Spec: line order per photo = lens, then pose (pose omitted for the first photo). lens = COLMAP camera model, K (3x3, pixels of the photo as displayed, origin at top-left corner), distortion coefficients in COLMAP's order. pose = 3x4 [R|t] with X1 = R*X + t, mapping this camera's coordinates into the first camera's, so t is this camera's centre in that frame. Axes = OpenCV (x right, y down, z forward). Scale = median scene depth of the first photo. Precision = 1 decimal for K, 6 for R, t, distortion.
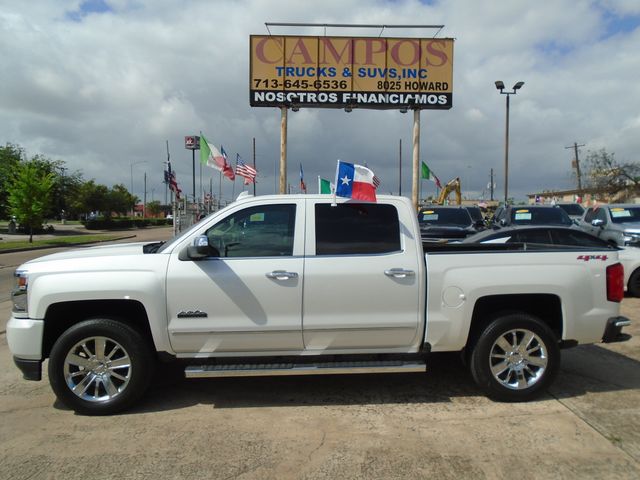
lens RADIAL K [[487.7, 0, 317.9], [0, 487.7, 239.5], [0, 0, 1]] dist [-0.017988, 0.005636]
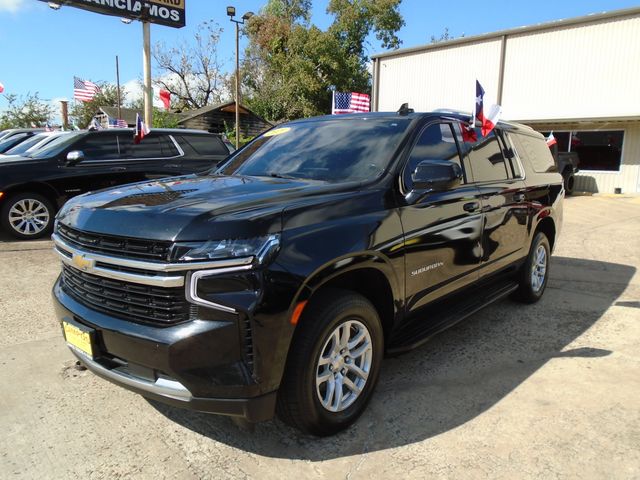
lens RADIAL K [[487.7, 0, 318.1], [0, 487.7, 238.7], [0, 0, 1]] dist [-0.017988, 0.005636]
pose [[0.754326, -0.098323, 0.649096, -0.164227], [0.013239, 0.990798, 0.134699, 0.001616], [-0.656367, -0.093013, 0.748686, 0.124773]]
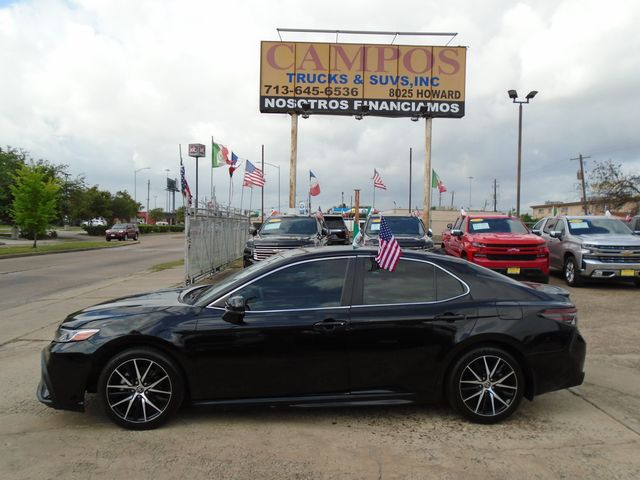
lens RADIAL K [[487.7, 0, 317.5], [0, 487.7, 237.2], [0, 0, 1]] dist [-0.017988, 0.005636]
pose [[0.999925, 0.011980, -0.002590, -0.017009], [-0.012037, 0.999660, -0.023150, 0.001128], [0.002312, 0.023180, 0.999729, 0.017592]]
